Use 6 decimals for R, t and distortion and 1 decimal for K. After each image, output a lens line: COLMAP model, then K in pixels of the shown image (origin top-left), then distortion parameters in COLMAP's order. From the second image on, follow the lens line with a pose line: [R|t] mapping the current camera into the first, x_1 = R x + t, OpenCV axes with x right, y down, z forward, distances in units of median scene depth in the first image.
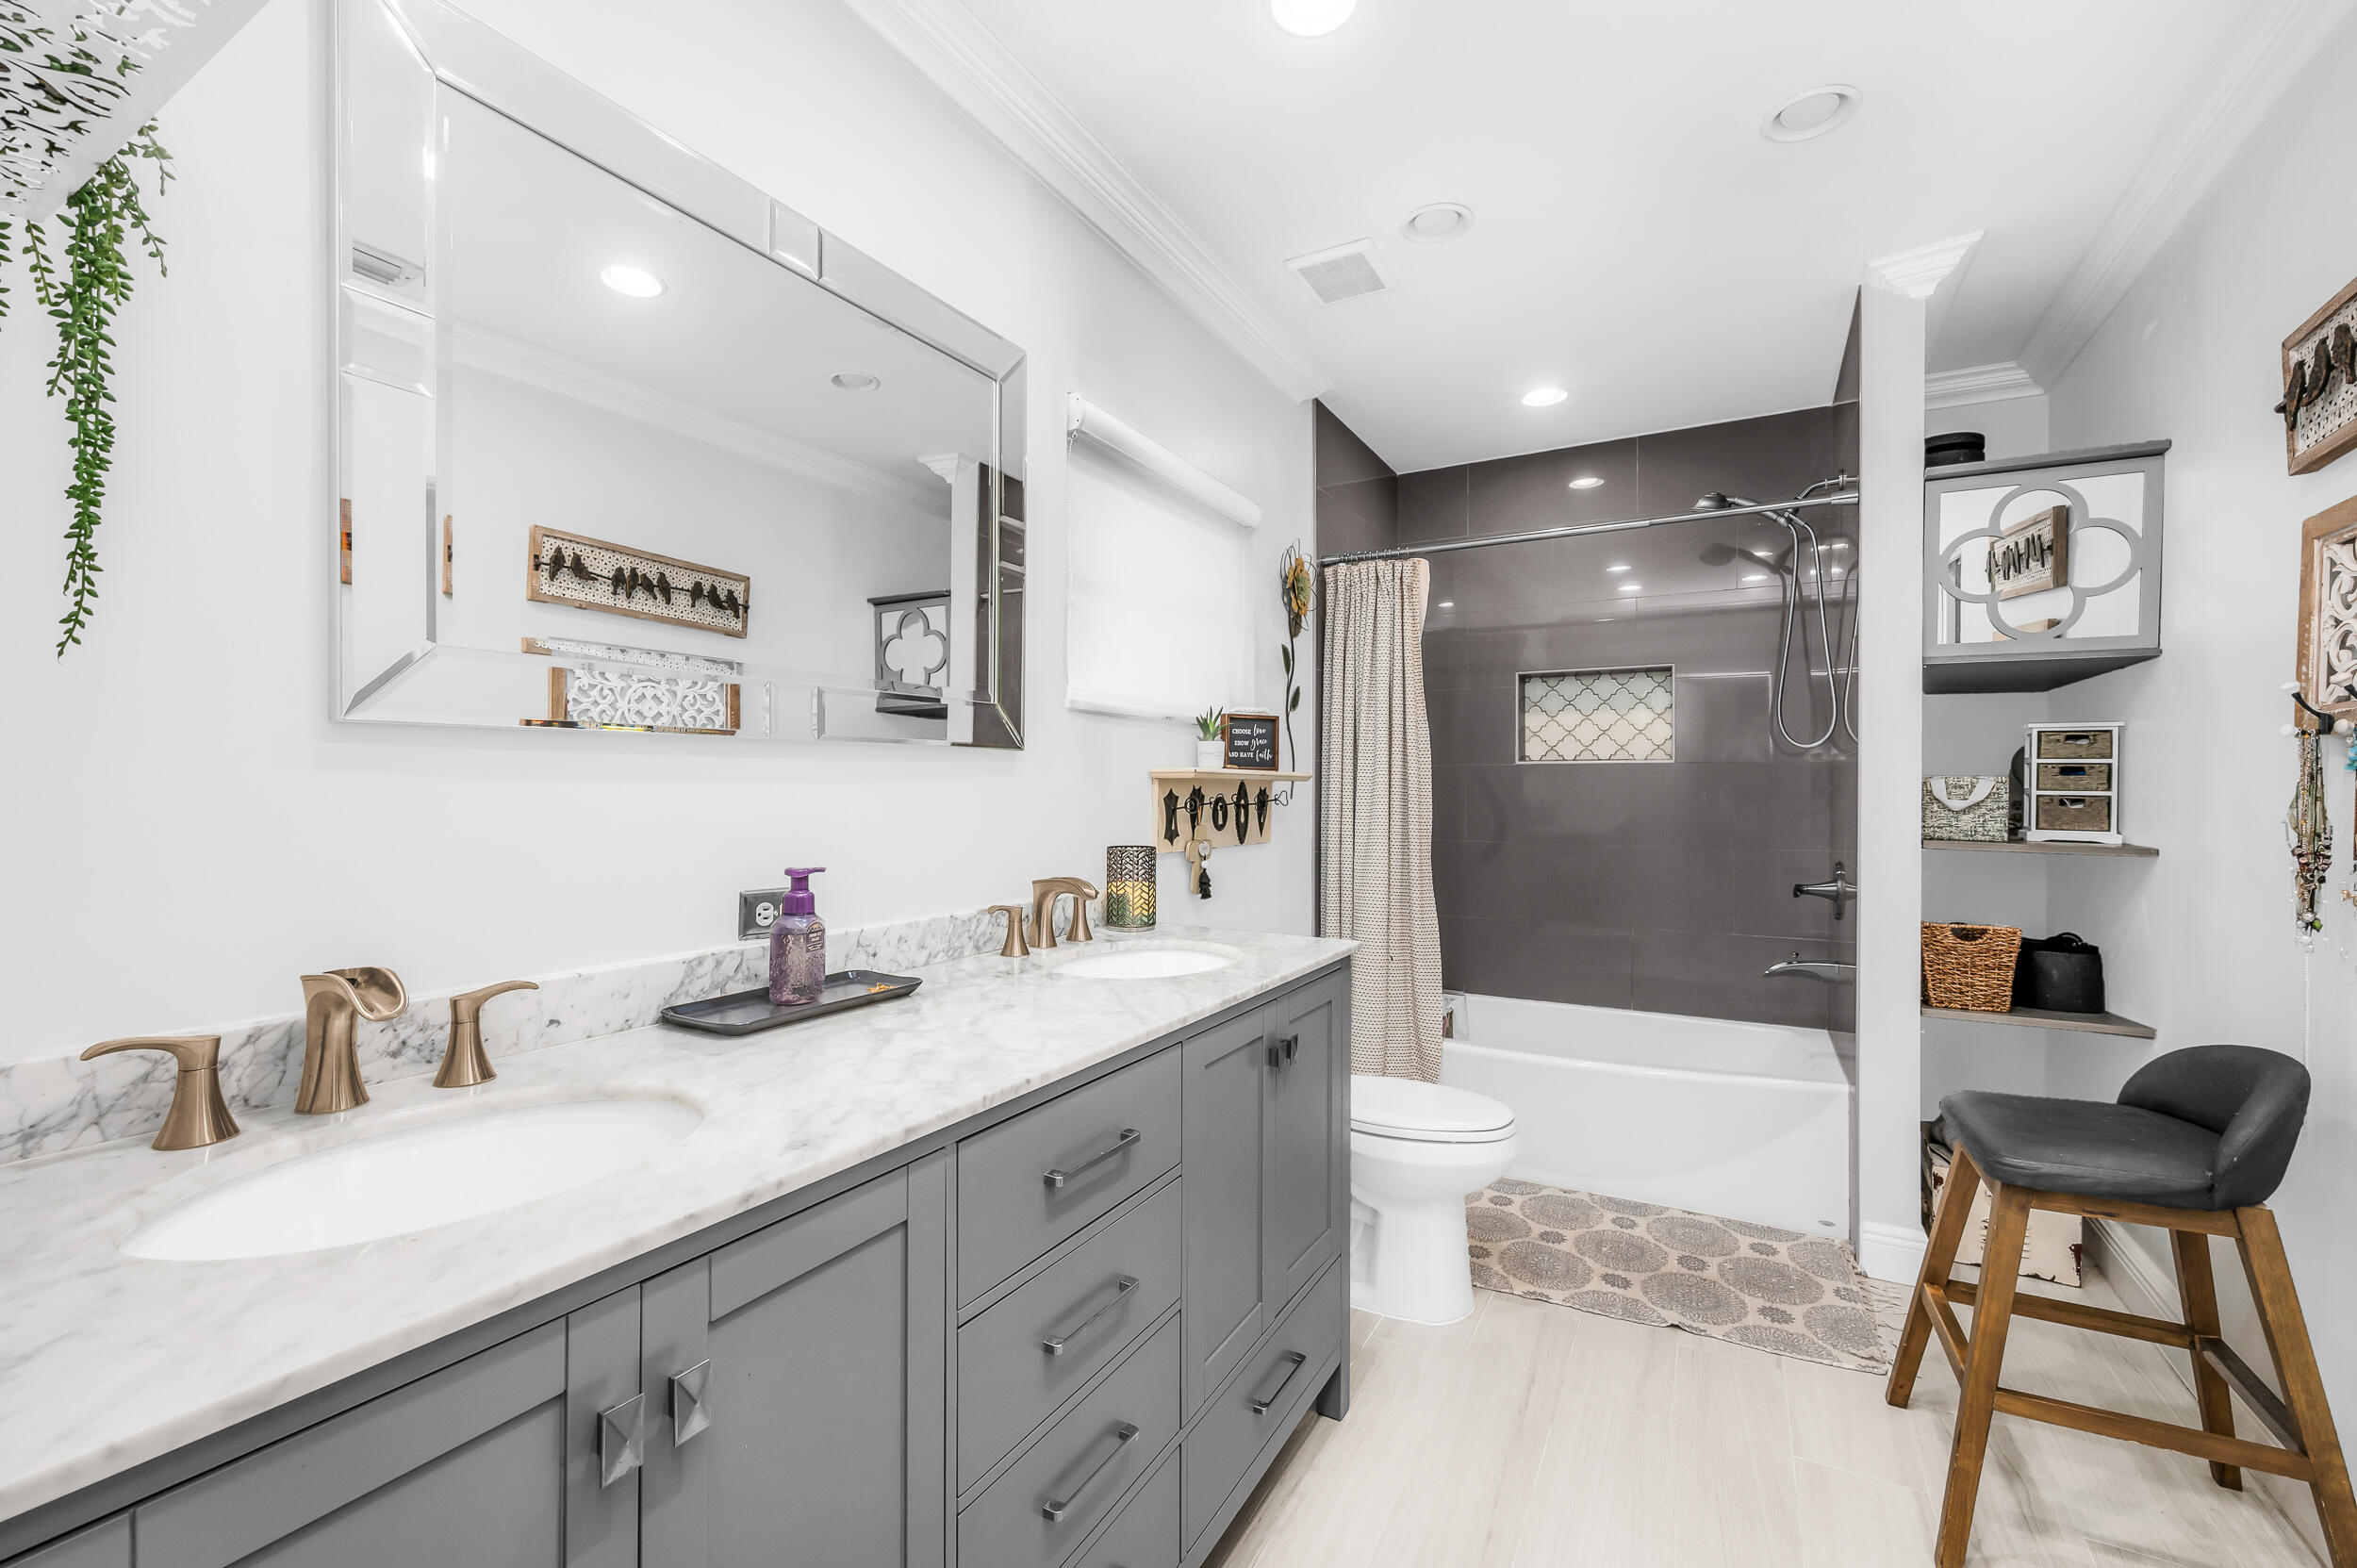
lens RADIAL K [[1069.1, 0, 1166.5], [0, 1069.1, 782.2], [0, 0, 1]] dist [0.000998, -0.000057]
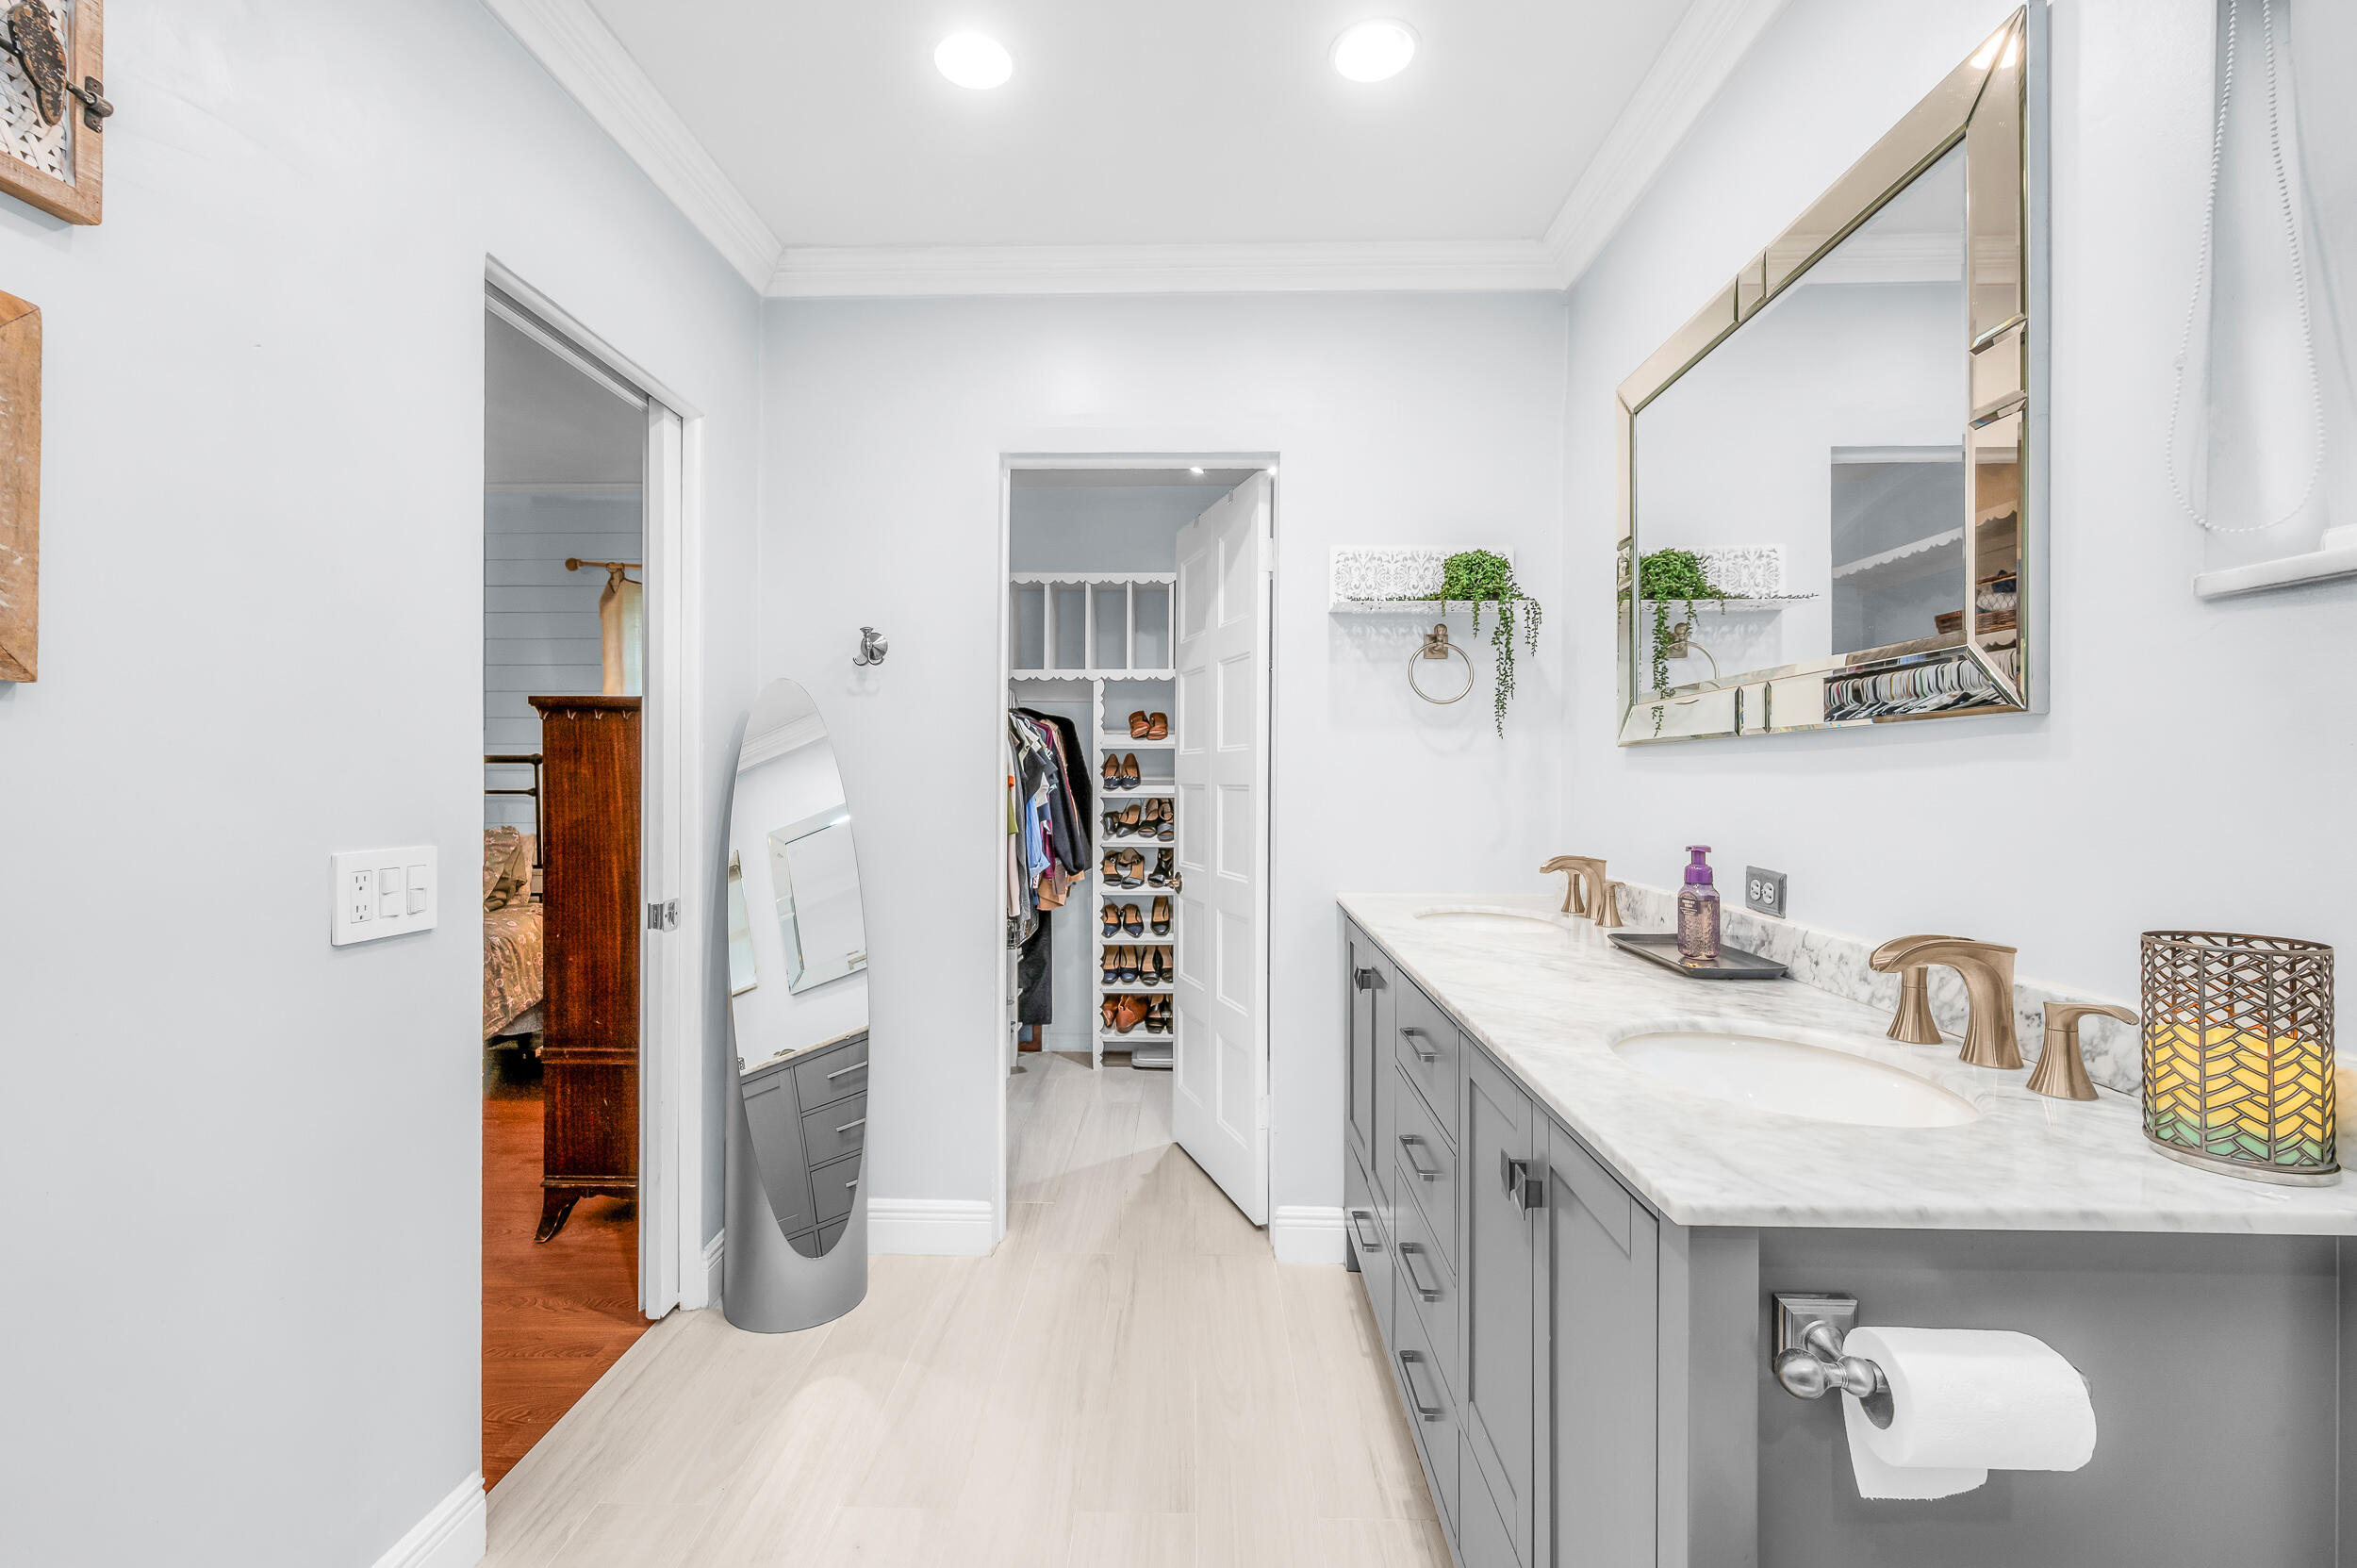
lens RADIAL K [[1034.3, 0, 1178.5], [0, 1034.3, 784.0], [0, 0, 1]] dist [0.000132, -0.000068]
pose [[-0.894799, -0.000717, -0.446468, 0.586946], [-0.003769, 0.999975, 0.005947, 0.005545], [0.446453, 0.007004, -0.894780, 1.493063]]
